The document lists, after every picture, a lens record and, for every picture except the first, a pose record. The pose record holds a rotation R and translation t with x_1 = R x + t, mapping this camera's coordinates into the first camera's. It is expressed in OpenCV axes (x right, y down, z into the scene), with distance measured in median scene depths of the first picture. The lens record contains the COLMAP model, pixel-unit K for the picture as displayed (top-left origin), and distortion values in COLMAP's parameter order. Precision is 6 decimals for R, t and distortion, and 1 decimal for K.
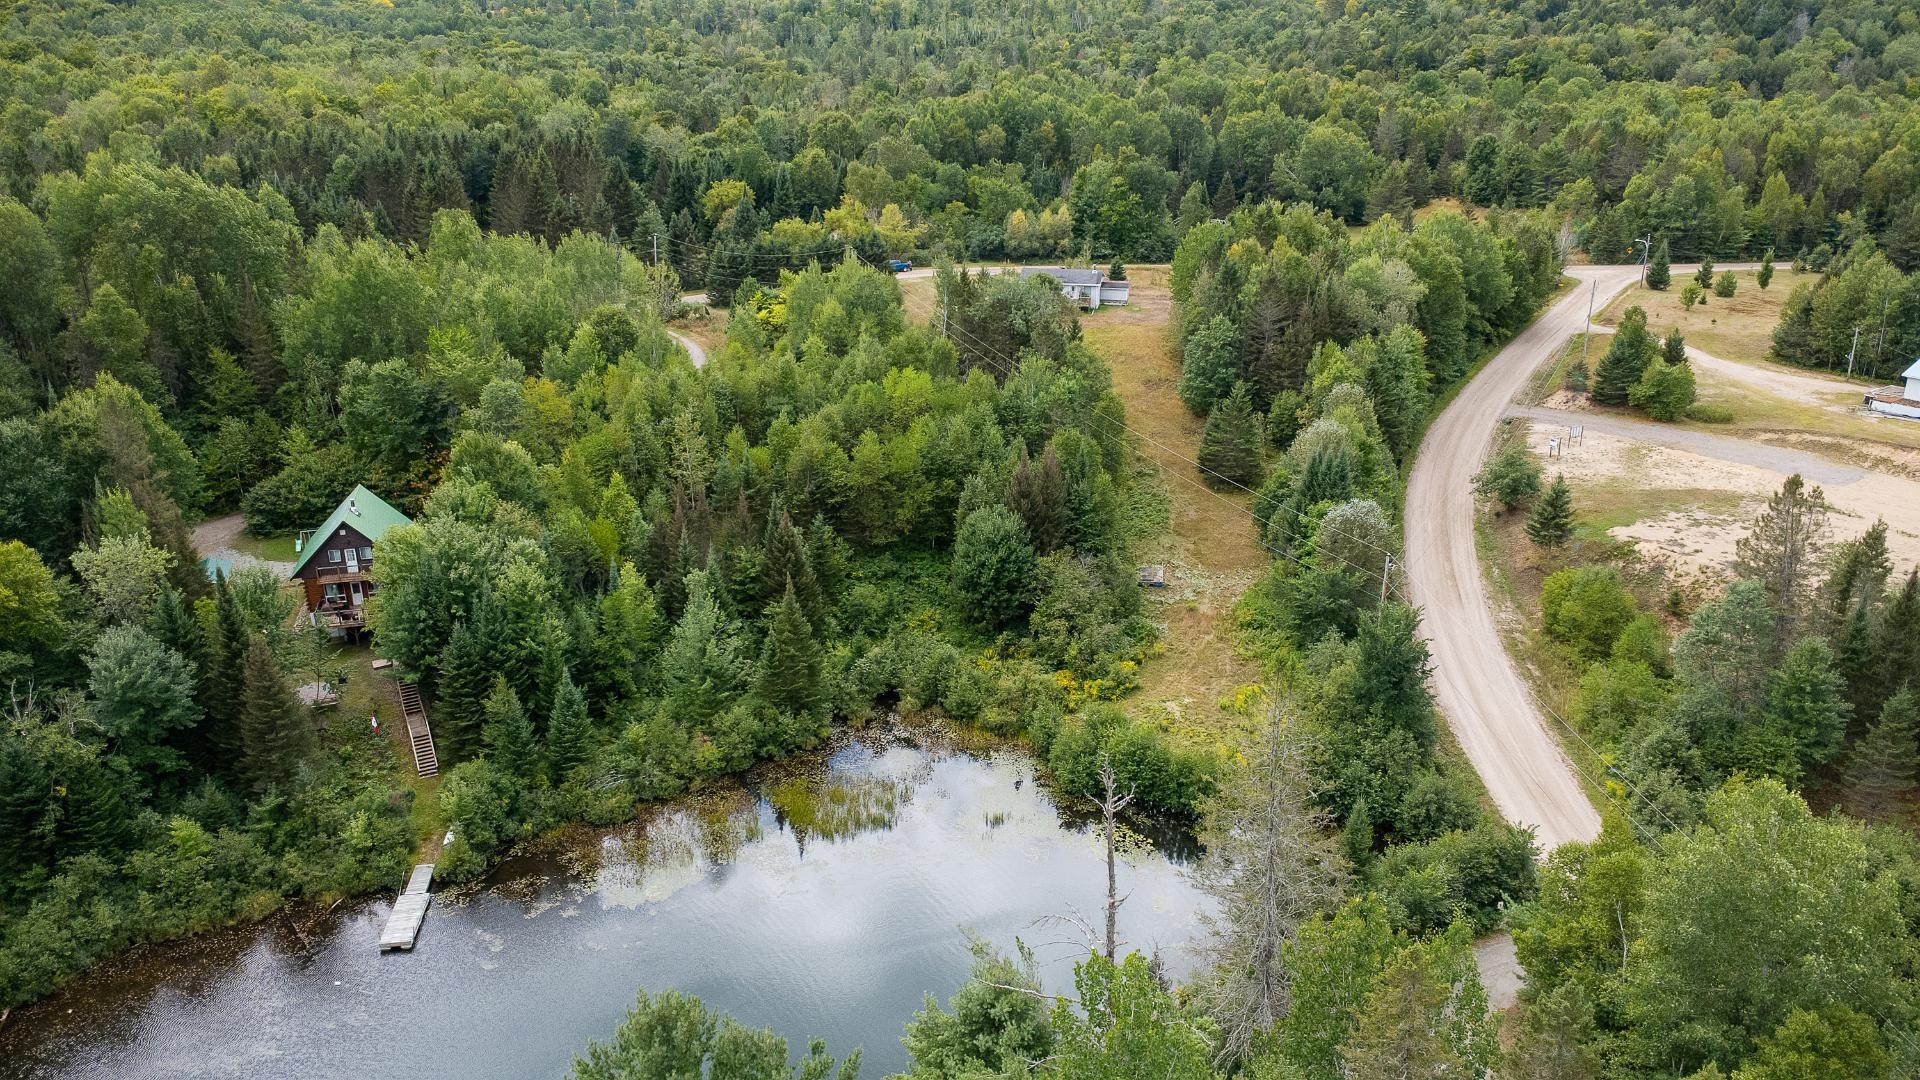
lens RADIAL K [[1325.3, 0, 960.0], [0, 1325.3, 540.0], [0, 0, 1]] dist [0.000314, -0.004098]
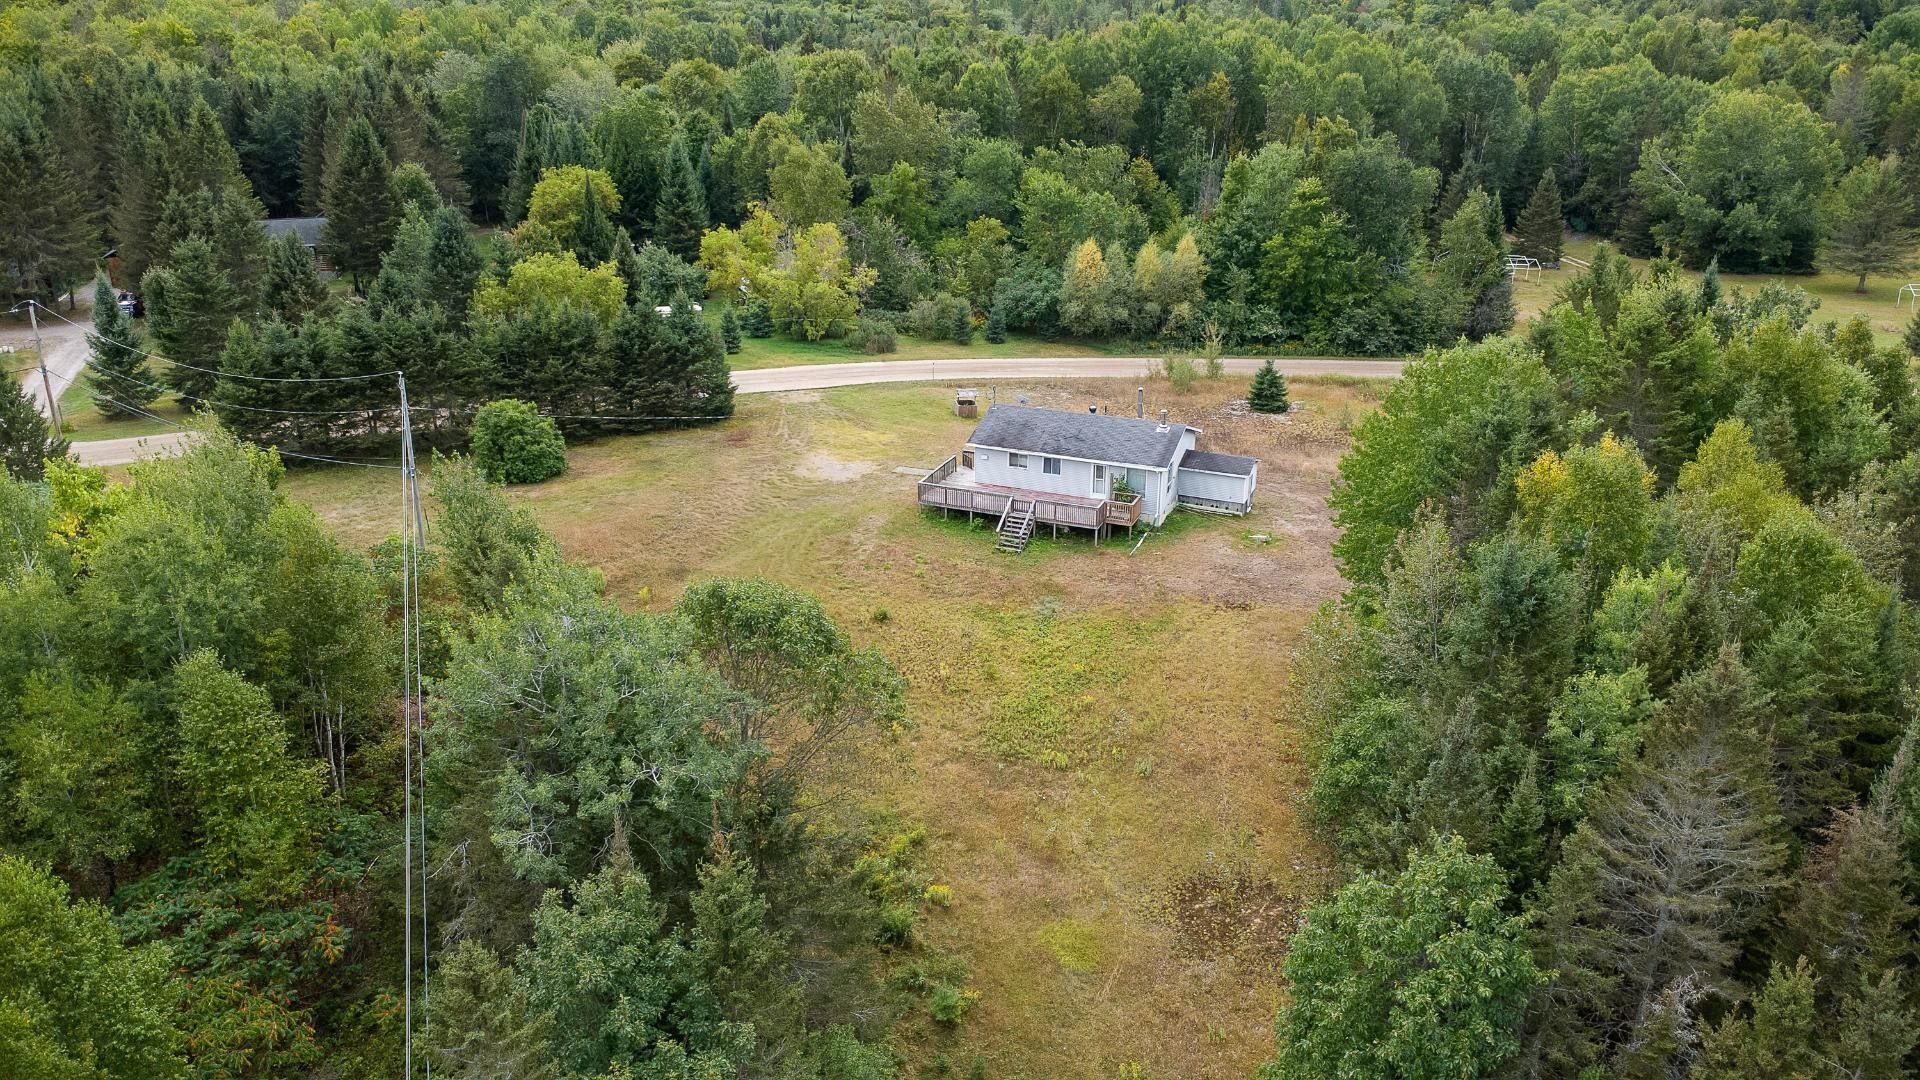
lens RADIAL K [[1325.3, 0, 960.0], [0, 1325.3, 540.0], [0, 0, 1]] dist [0.000314, -0.004098]
pose [[0.976959, 0.080222, -0.197778, 0.099613], [-0.077105, 0.996748, 0.023423, -0.141031], [0.199014, -0.007634, 0.979967, 0.489556]]
